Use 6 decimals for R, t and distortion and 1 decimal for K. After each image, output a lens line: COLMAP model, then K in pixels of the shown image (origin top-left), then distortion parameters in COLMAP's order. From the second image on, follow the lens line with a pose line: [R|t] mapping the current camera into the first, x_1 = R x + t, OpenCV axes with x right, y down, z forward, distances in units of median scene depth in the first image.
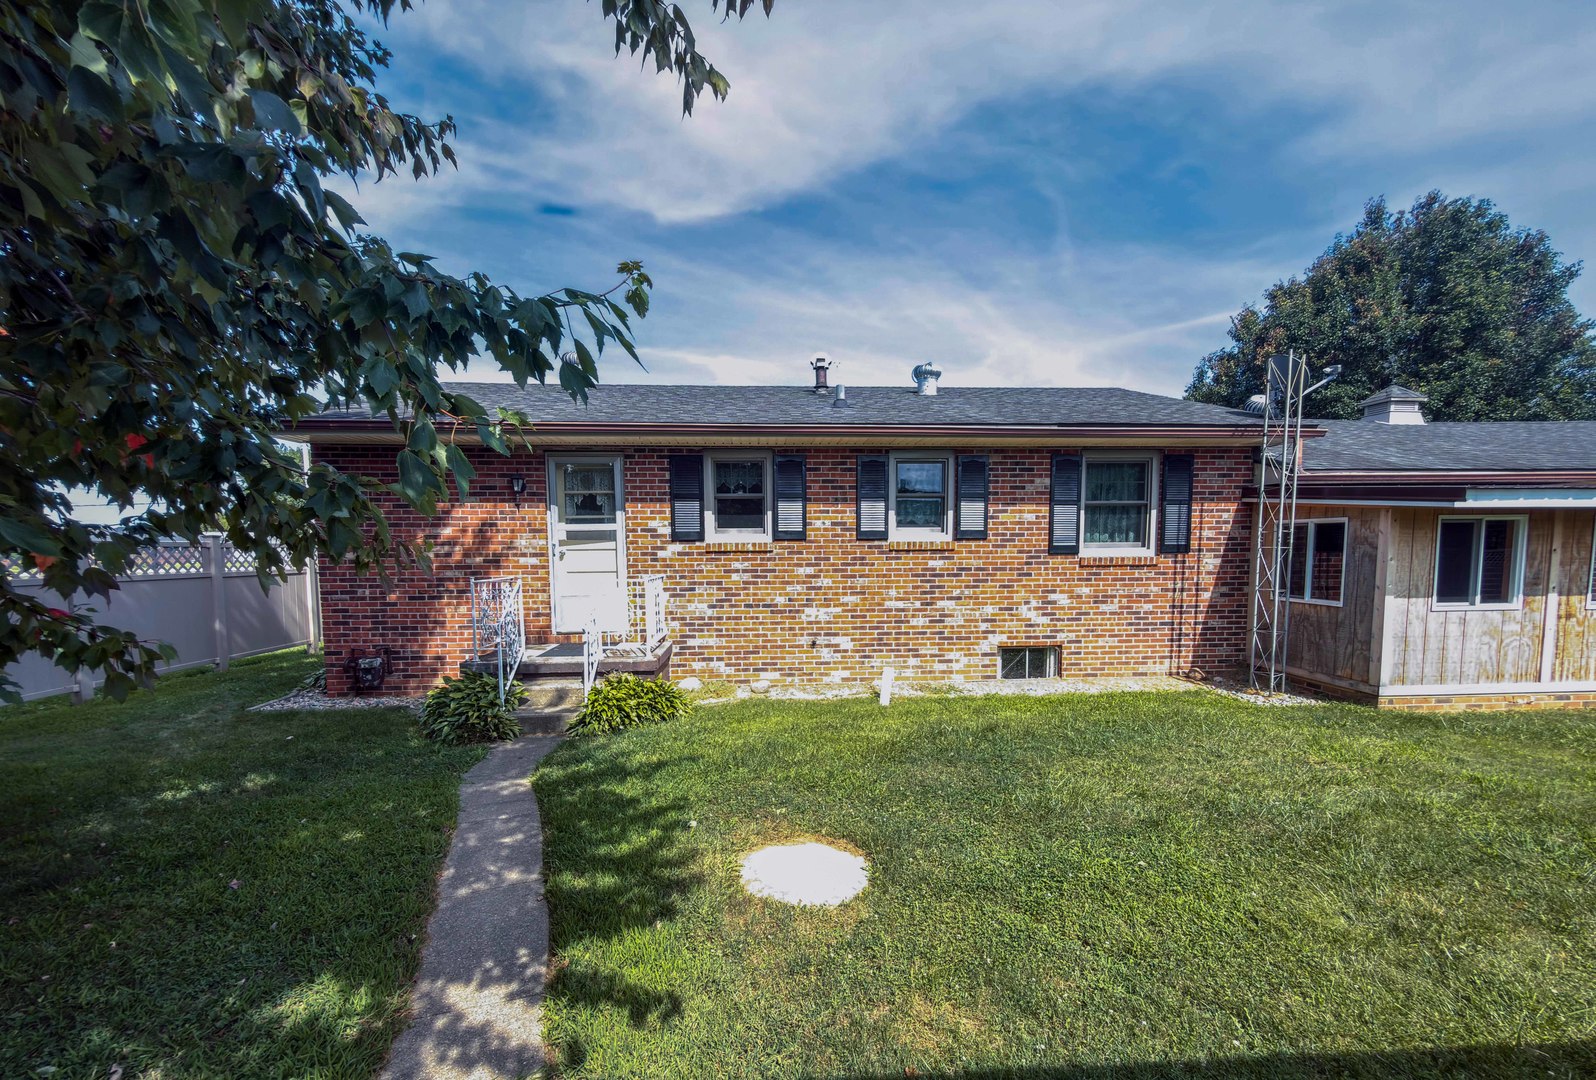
lens RADIAL K [[633.6, 0, 796.5], [0, 633.6, 600.2], [0, 0, 1]] dist [0.000056, 0.000004]
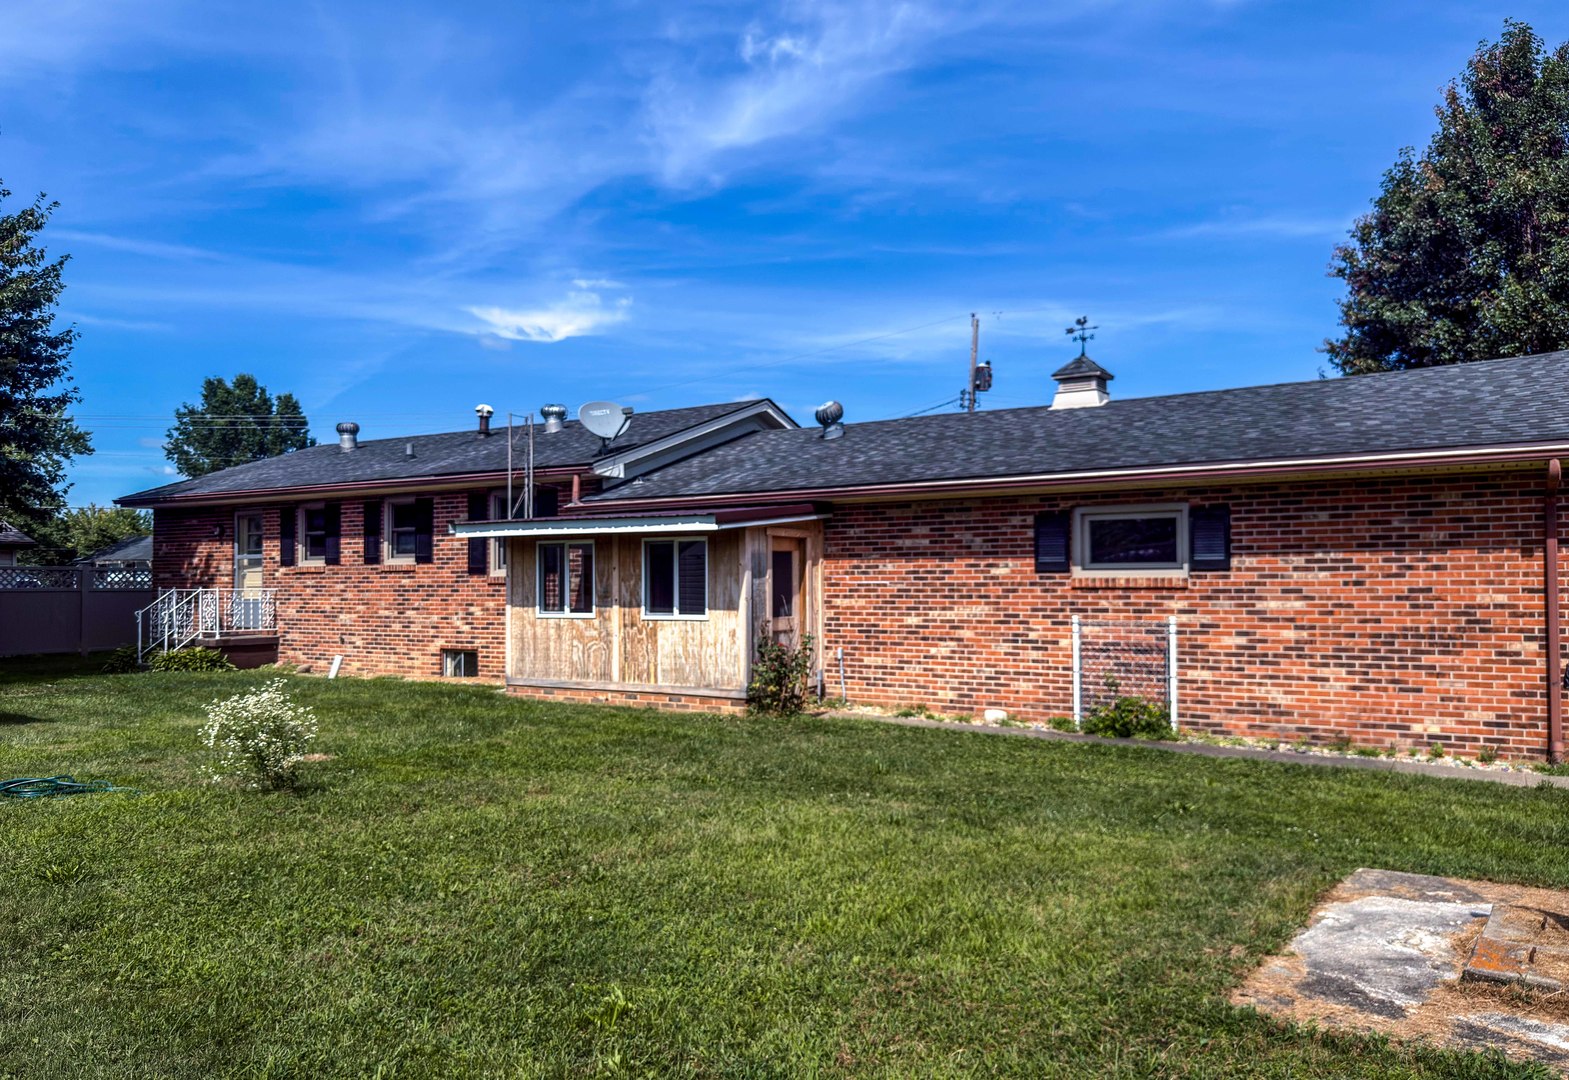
lens RADIAL K [[1165.6, 0, 784.5], [0, 1165.6, 540.0], [0, 0, 1]] dist [-0.001132, -0.001071]
pose [[0.810873, -0.019592, -0.584894, 2.278516], [-0.047542, 0.993931, -0.099204, 0.057792], [0.583287, 0.108249, 0.805021, -0.477612]]
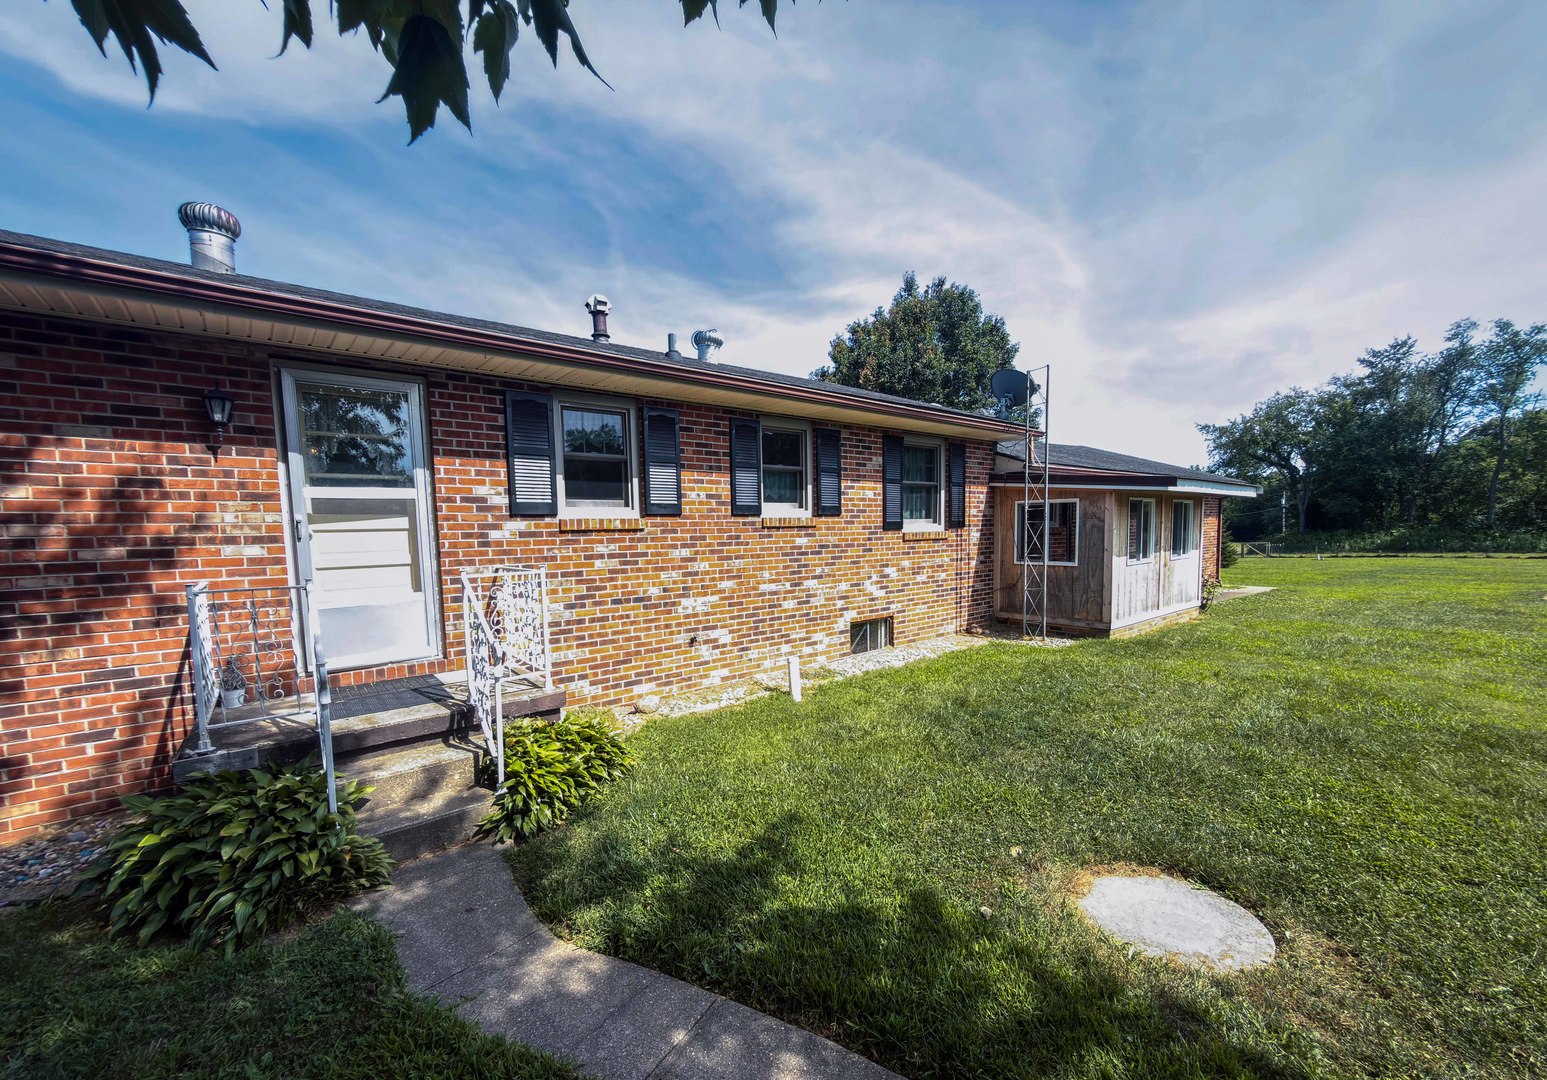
lens RADIAL K [[615.7, 0, 774.3], [0, 615.7, 581.1], [0, 0, 1]] dist [0.000374, 0.000222]
pose [[0.811510, -0.058844, 0.581367, -0.353539], [0.063898, 0.997887, 0.011810, -0.012518], [-0.580834, 0.027565, 0.813555, 0.288796]]
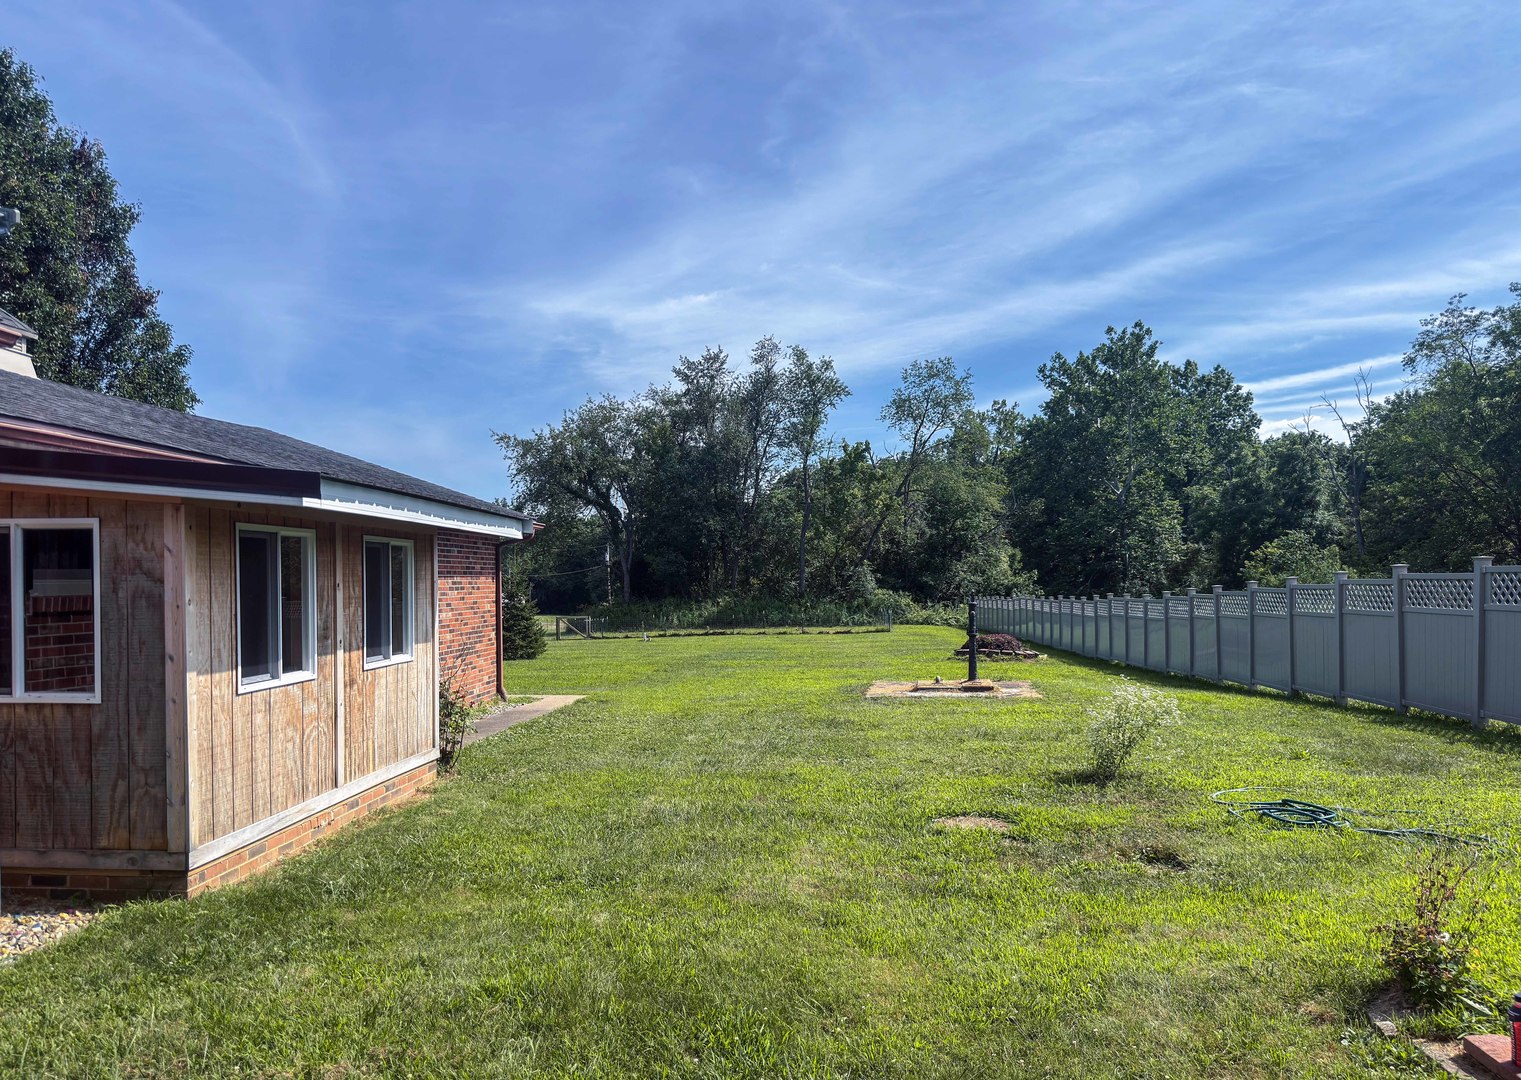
lens RADIAL K [[1121.9, 0, 755.8], [0, 1121.9, 586.5], [0, 0, 1]] dist [-0.004420, -0.008953]
pose [[0.128513, 0.000507, 0.991708, 0.075282], [0.089228, 0.995938, -0.012072, -0.020516], [-0.987686, 0.090040, 0.127946, 0.349554]]
